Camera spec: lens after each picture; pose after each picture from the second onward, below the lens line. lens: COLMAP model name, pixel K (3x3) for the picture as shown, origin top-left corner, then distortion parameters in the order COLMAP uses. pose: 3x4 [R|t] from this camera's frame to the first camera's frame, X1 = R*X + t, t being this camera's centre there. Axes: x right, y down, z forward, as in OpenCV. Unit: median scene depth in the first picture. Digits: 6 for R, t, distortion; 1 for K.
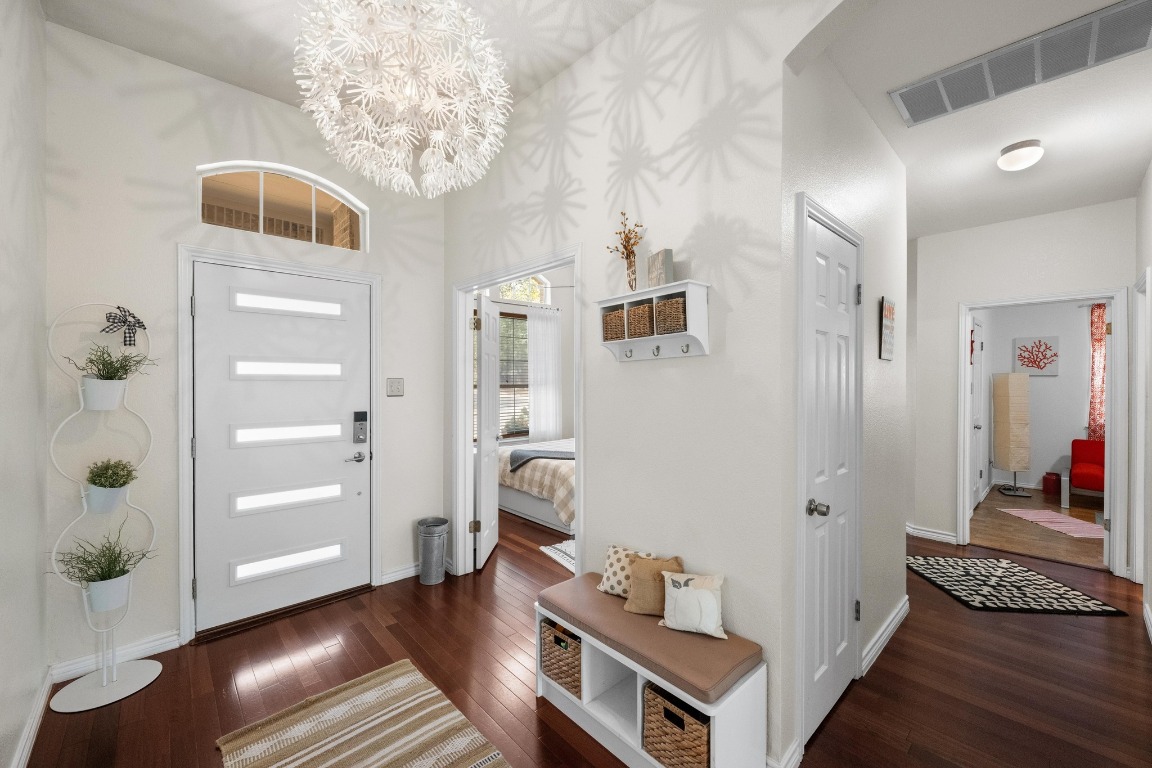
lens RADIAL K [[451.2, 0, 574.3], [0, 451.2, 381.8], [0, 0, 1]] dist [-0.003808, 0.000466]
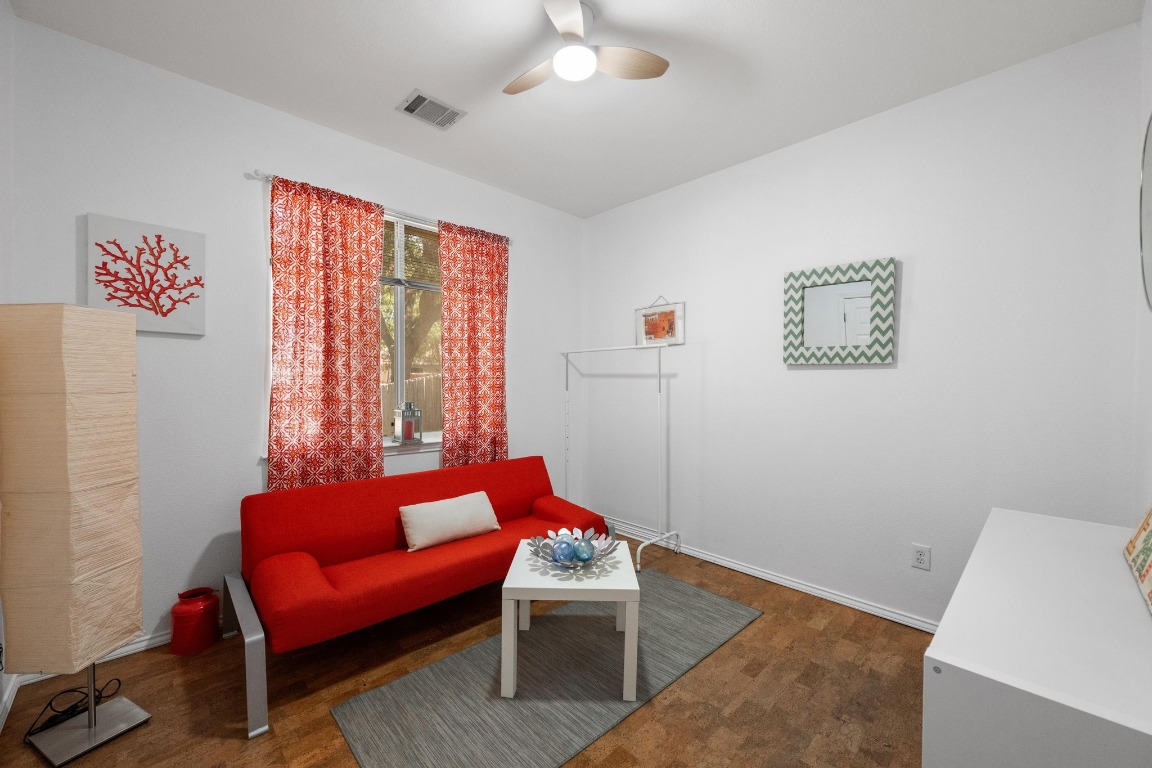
lens RADIAL K [[451.2, 0, 579.6], [0, 451.2, 388.2], [0, 0, 1]] dist [-0.003808, 0.000466]
pose [[-0.046381, -0.011186, 0.998861, 0.660514], [0.002937, 0.999931, 0.011334, 0.027239], [-0.998920, 0.003459, -0.046345, 0.682309]]
